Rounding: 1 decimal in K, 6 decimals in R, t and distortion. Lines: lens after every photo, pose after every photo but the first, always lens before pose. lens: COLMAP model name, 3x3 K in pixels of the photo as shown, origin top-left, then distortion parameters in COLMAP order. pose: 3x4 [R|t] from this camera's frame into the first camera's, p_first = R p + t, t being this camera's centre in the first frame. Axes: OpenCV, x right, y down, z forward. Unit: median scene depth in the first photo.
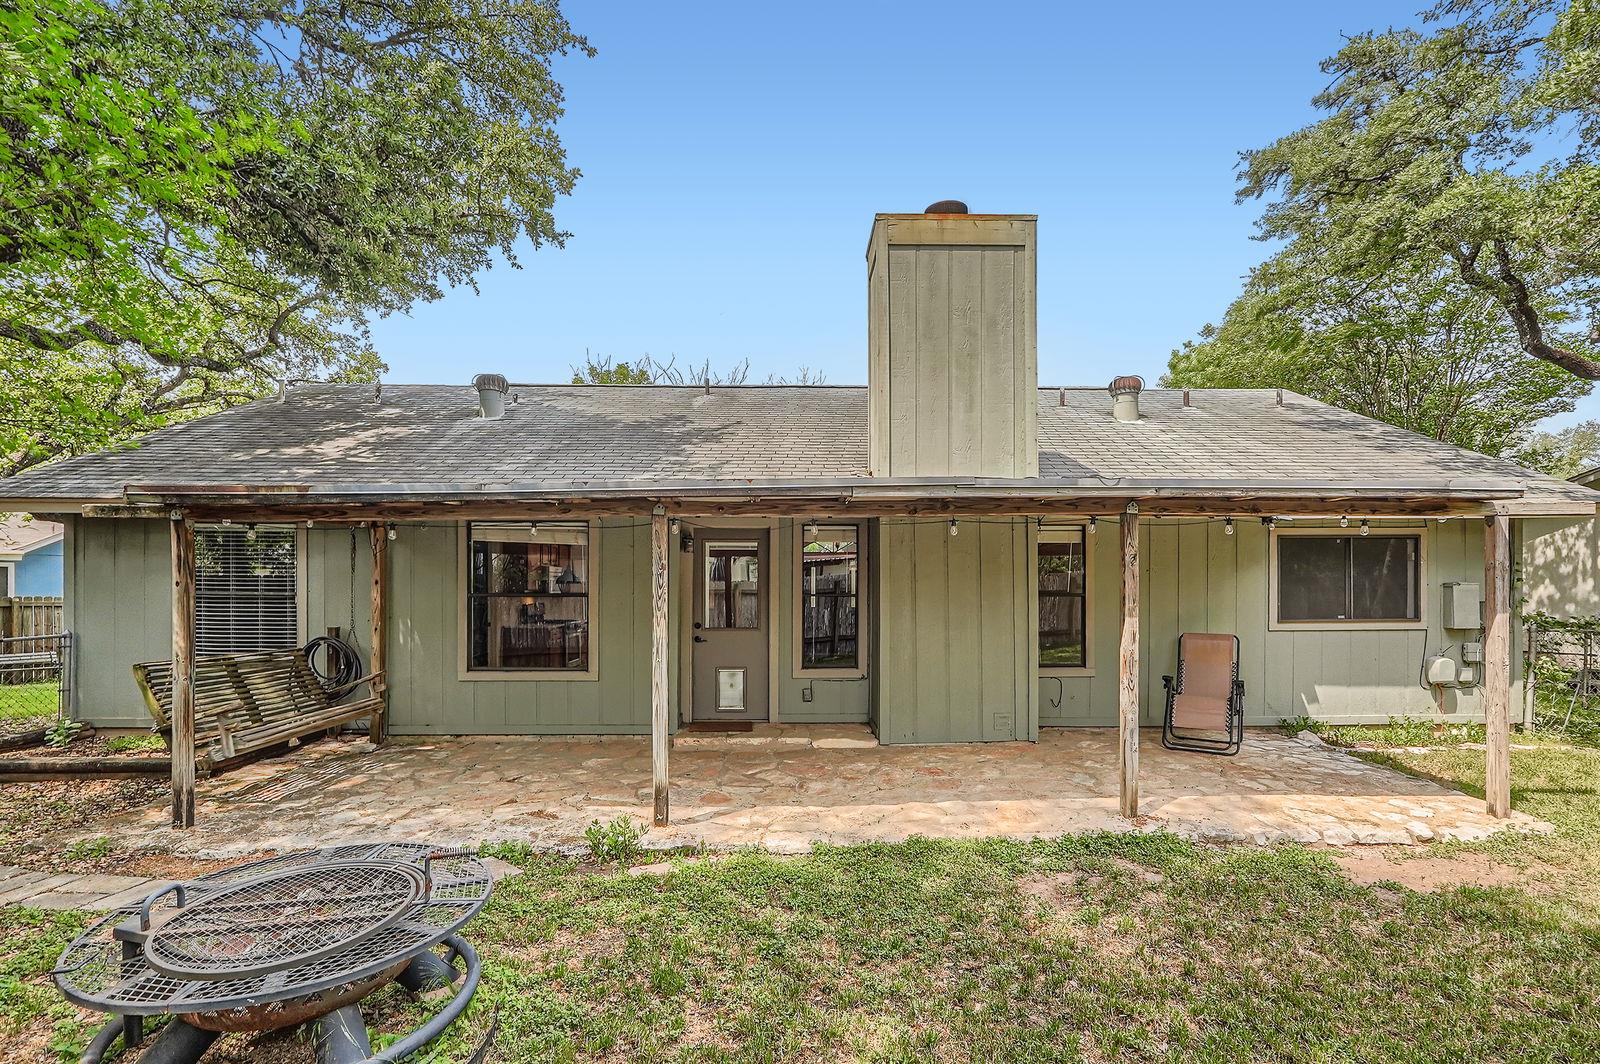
lens RADIAL K [[750.2, 0, 801.0], [0, 750.2, 592.5], [0, 0, 1]] dist [-0.004085, -0.000254]
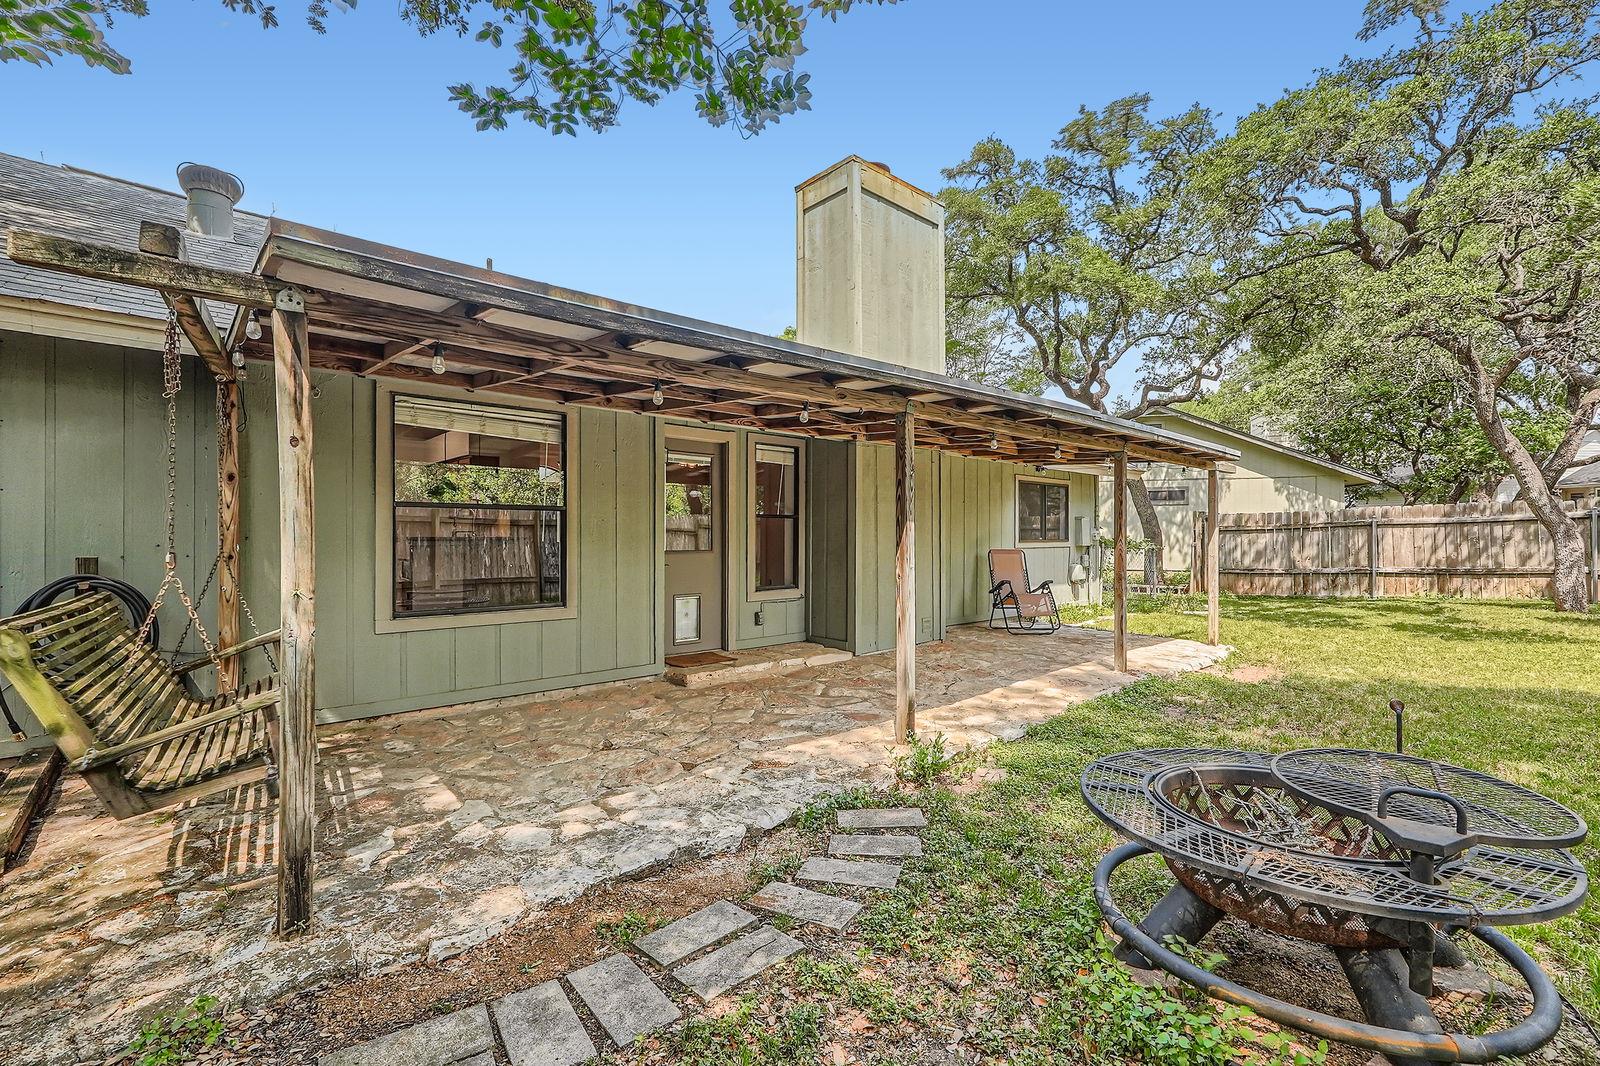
lens RADIAL K [[721.4, 0, 800.0], [0, 721.4, 533.0], [0, 0, 1]] dist [-0.000620, -0.000171]
pose [[0.746095, 0.004762, 0.665822, -0.628448], [0.004664, 0.999913, -0.012378, 0.041642], [-0.665823, 0.012341, 0.746007, 0.293215]]
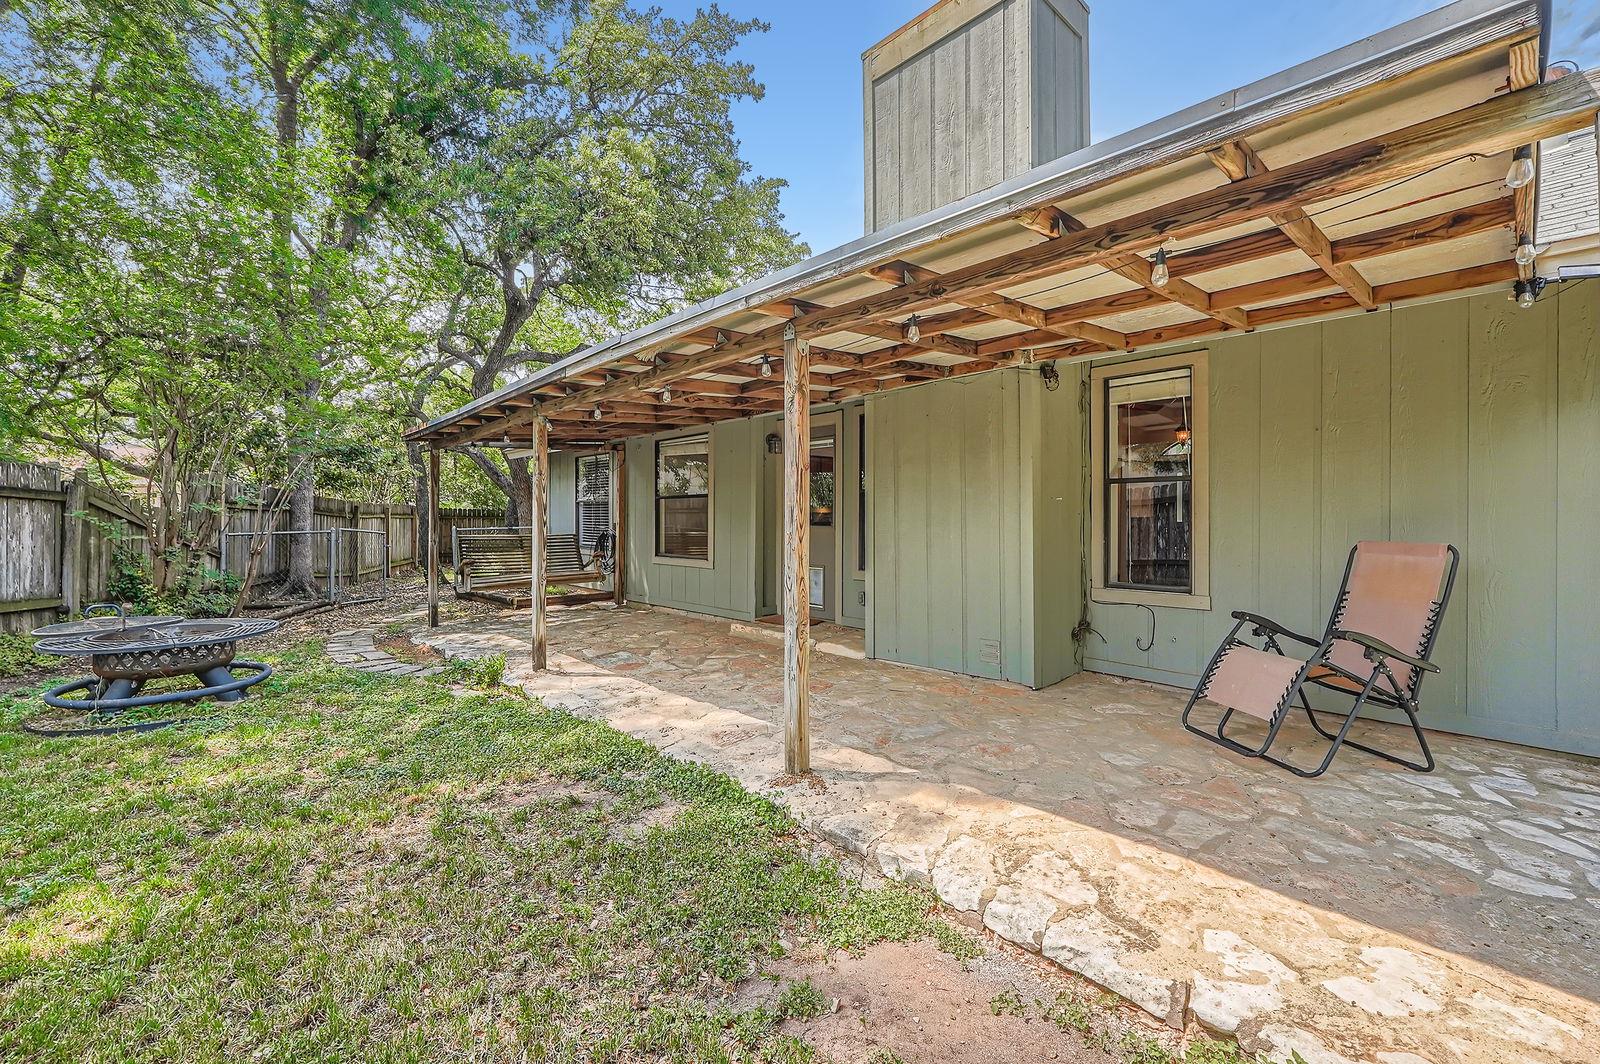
lens RADIAL K [[695.6, 0, 796.4], [0, 695.6, 515.5], [0, 0, 1]] dist [0.000542, 0.000143]
pose [[0.653517, -0.002273, -0.756908, 0.663309], [-0.008473, 0.999911, -0.010318, 0.047241], [0.756864, 0.013156, 0.653439, 0.409398]]
